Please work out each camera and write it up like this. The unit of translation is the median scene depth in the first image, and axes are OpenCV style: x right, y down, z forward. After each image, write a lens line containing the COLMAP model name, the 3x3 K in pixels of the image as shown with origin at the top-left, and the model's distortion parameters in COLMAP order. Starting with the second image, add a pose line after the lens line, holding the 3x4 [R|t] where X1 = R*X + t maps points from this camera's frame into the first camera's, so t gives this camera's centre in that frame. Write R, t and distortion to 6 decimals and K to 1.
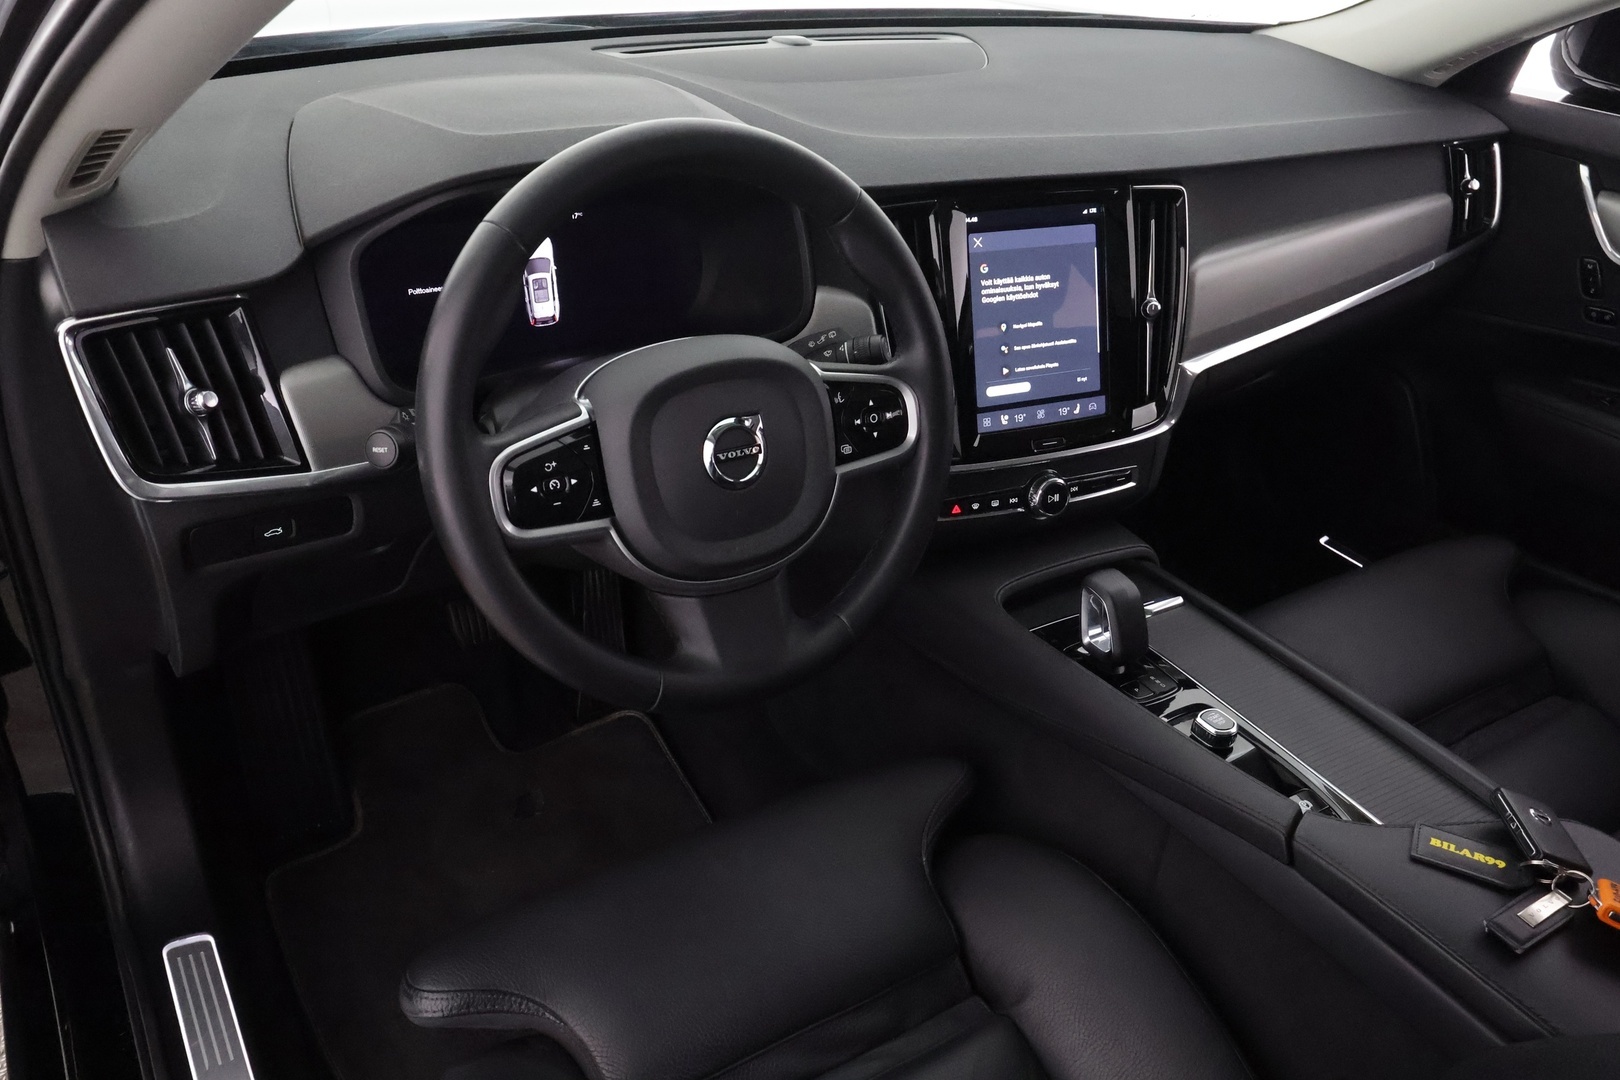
lens RADIAL K [[1306.1, 0, 817.0], [0, 1306.1, 559.1], [0, 0, 1]] dist [-0.003993, 0.009393]
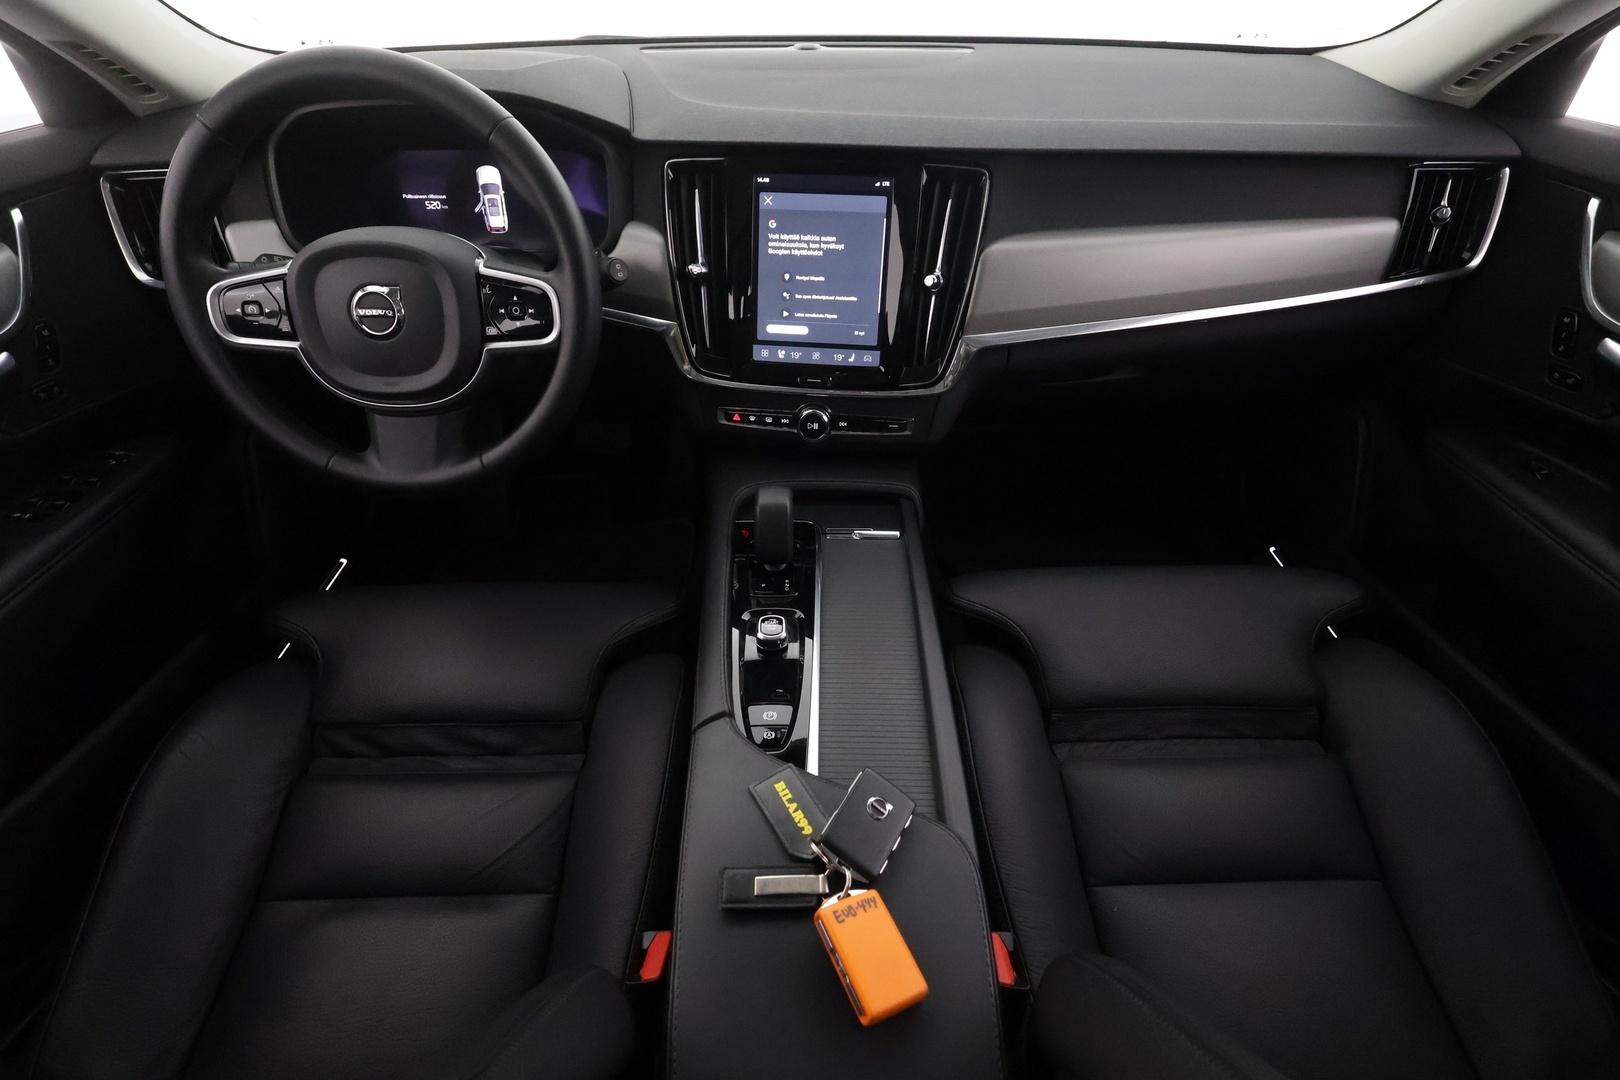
lens RADIAL K [[759.9, 0, 808.8], [0, 759.9, 545.9], [0, 0, 1]] dist [0.000793, -0.001113]
pose [[0.840737, 0.285147, -0.460275, 0.557038], [-0.227606, 0.957455, 0.177413, -0.066559], [0.491281, -0.044396, 0.869869, 0.376679]]
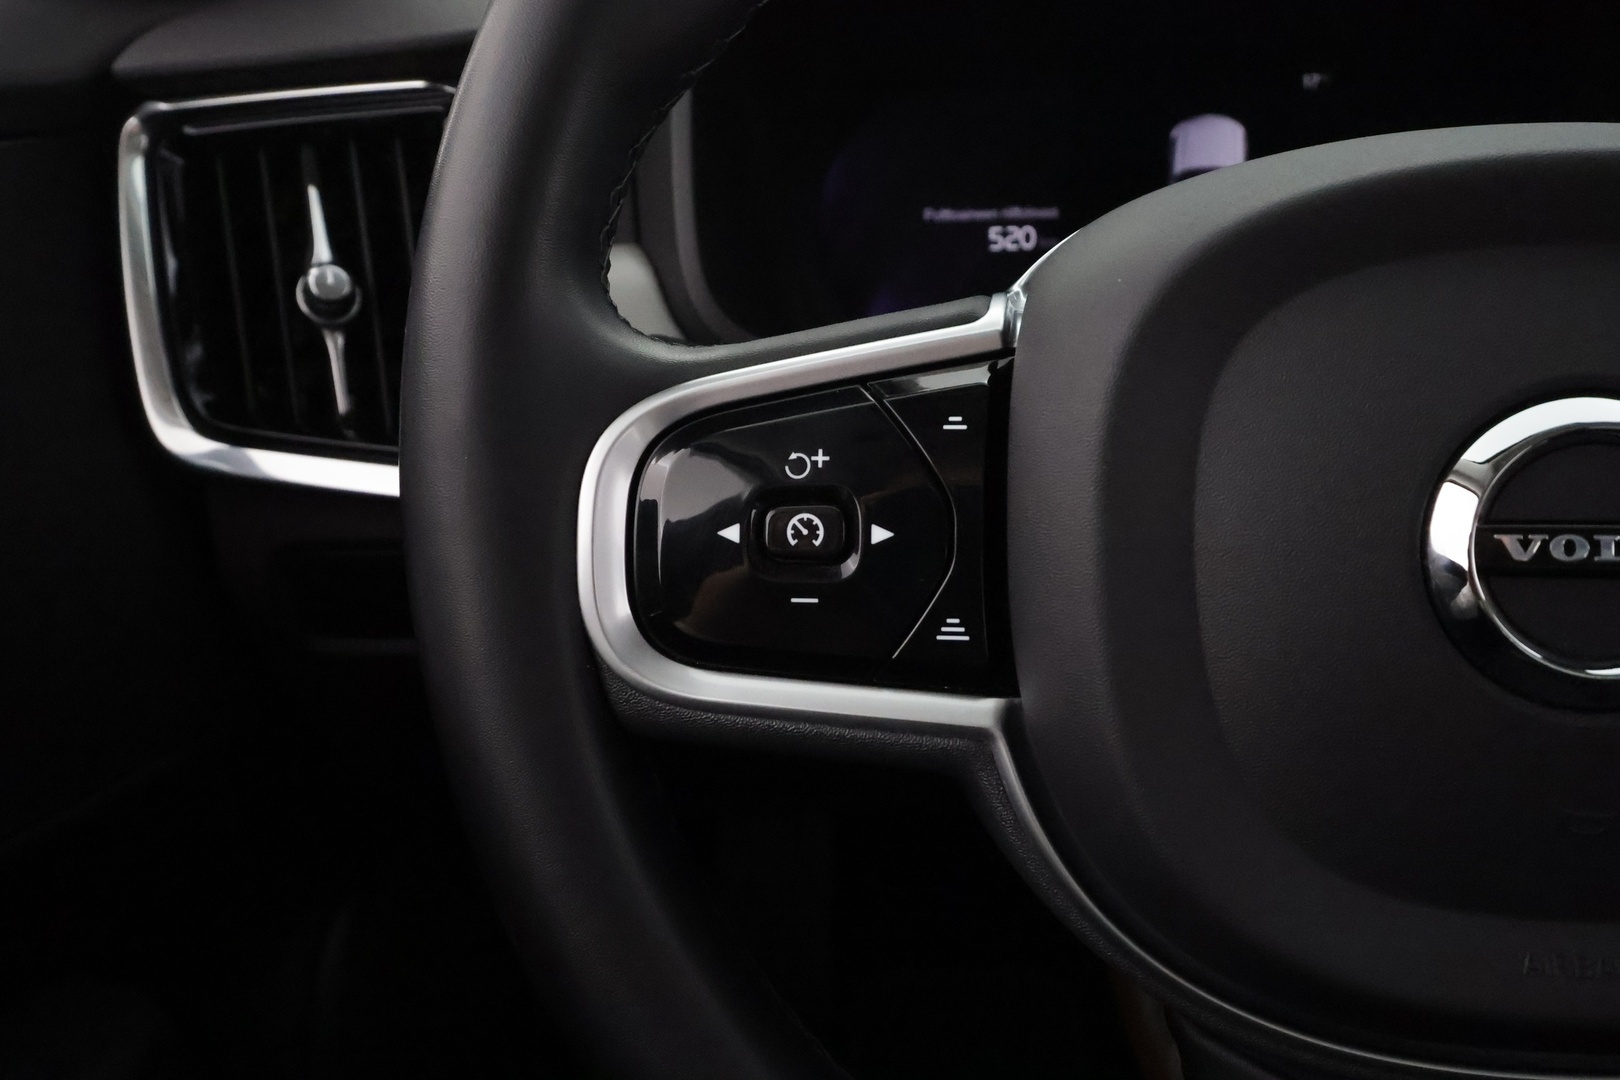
lens RADIAL K [[1306.1, 0, 817.0], [0, 1306.1, 559.1], [0, 0, 1]] dist [-0.003993, 0.009393]
pose [[0.786864, 0.128806, -0.603535, -0.019492], [-0.225780, 0.970260, -0.087289, -0.018281], [0.574342, 0.204951, 0.792544, 0.528013]]
